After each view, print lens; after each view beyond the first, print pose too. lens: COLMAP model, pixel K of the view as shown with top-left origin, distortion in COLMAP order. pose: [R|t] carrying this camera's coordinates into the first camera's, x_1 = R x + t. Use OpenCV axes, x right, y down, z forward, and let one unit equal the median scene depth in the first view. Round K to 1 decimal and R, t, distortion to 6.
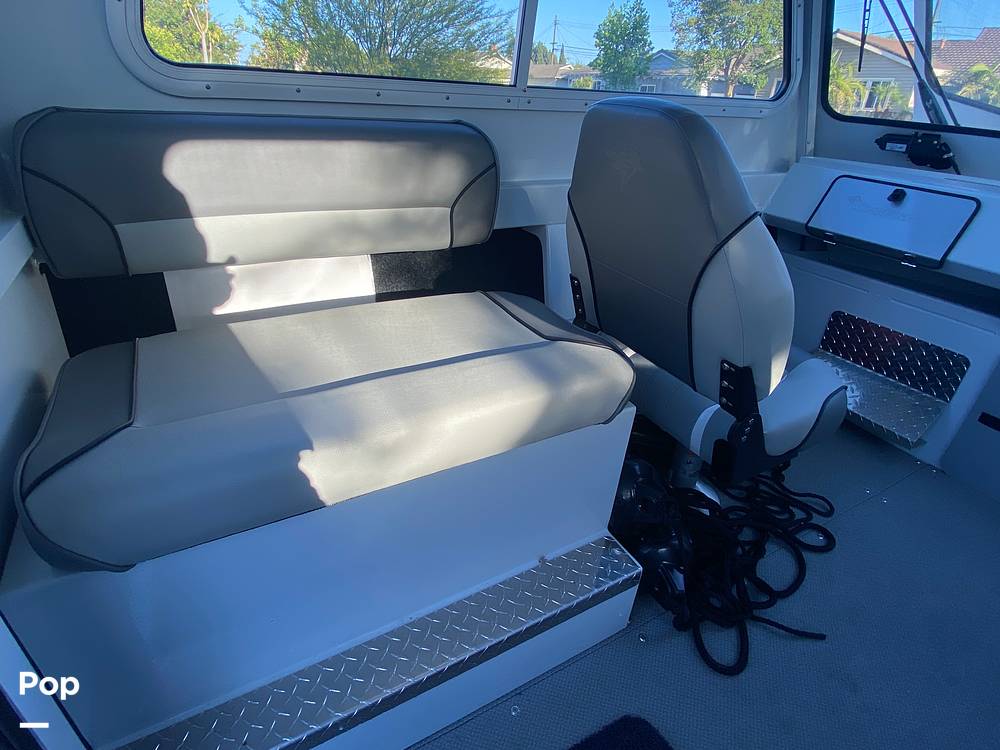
lens RADIAL K [[516.4, 0, 500.0], [0, 516.4, 375.0], [0, 0, 1]] dist [0.031890, -0.026160]
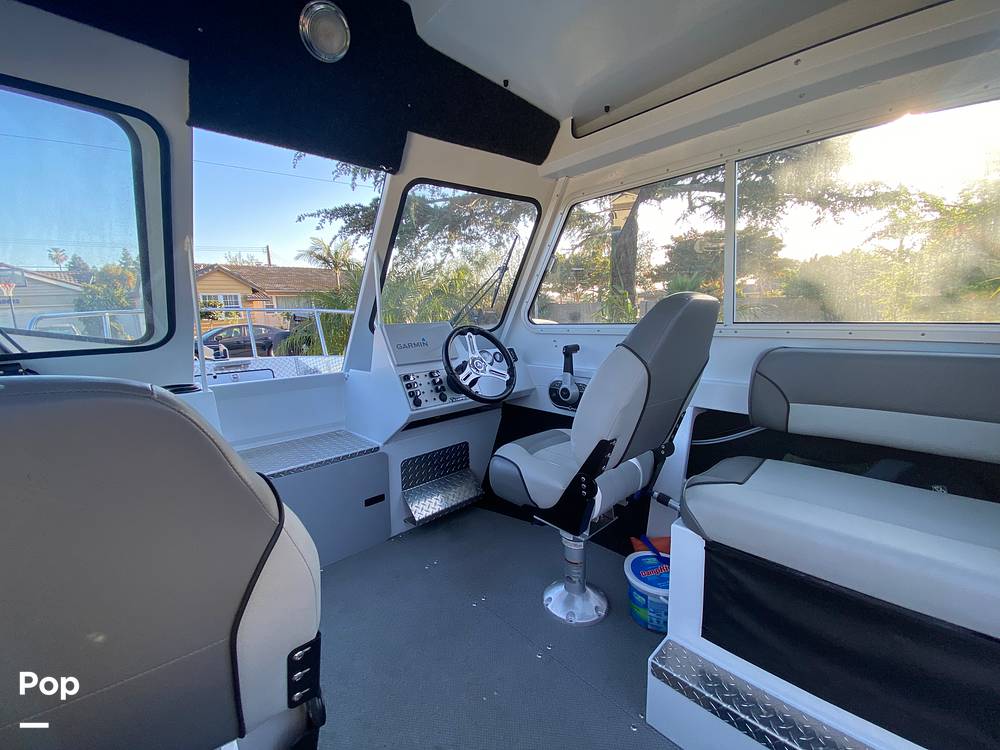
lens RADIAL K [[402.3, 0, 495.4], [0, 402.3, 369.4], [0, 0, 1]] dist [0.033094, -0.030922]
pose [[-0.230435, -0.176567, 0.956934, -0.072521], [0.482735, 0.833117, 0.269967, -0.212511], [-0.844906, 0.524156, -0.106744, 0.316006]]
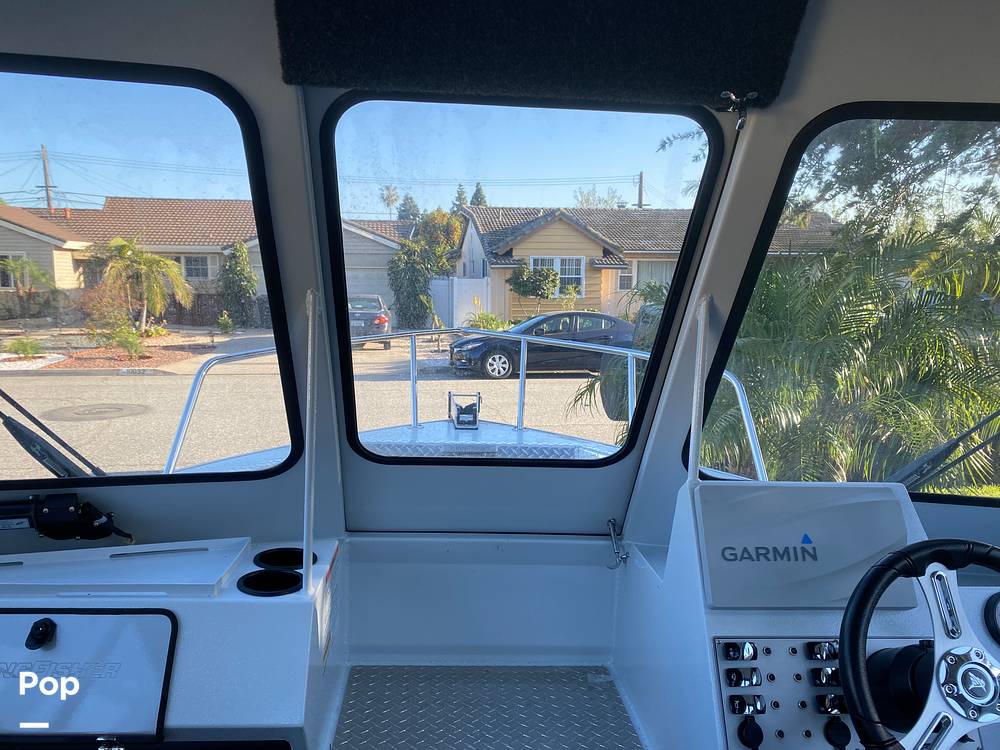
lens RADIAL K [[767.1, 0, 490.0], [0, 767.1, 377.1], [0, 0, 1]] dist [0.008700, -0.007691]
pose [[0.439124, -0.139933, 0.887462, 0.277170], [0.430971, 0.899536, -0.071411, -0.295627], [-0.788311, 0.413829, 0.455315, 0.160889]]
